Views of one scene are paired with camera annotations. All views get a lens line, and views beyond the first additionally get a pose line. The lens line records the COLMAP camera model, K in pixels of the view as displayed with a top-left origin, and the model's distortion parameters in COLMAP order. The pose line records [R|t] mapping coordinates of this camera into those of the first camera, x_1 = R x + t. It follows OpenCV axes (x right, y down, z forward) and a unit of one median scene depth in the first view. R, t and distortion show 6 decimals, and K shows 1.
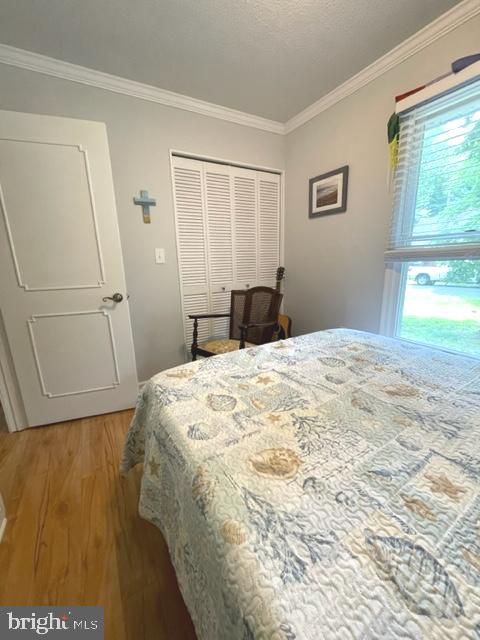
lens RADIAL K [[258.6, 0, 240.0], [0, 258.6, 320.0], [0, 0, 1]] dist [-0.002842, -0.000803]
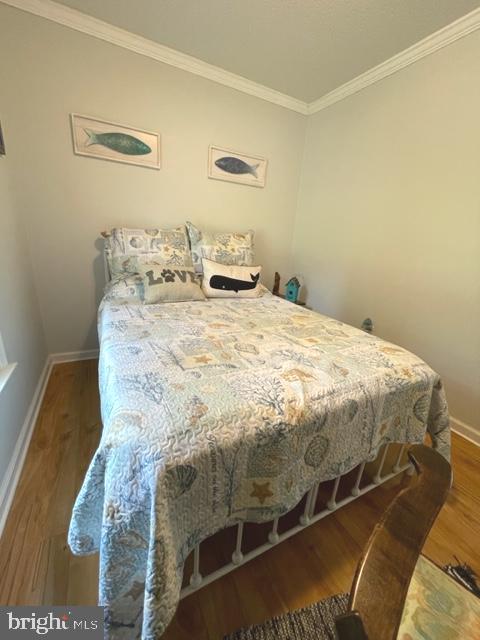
lens RADIAL K [[258.6, 0, 240.0], [0, 258.6, 320.0], [0, 0, 1]] dist [-0.002842, -0.000803]
pose [[-0.997916, -0.054197, 0.035010, 0.383984], [-0.028051, 0.853073, 0.521037, -0.461804], [-0.058105, 0.518970, -0.852816, 1.926425]]
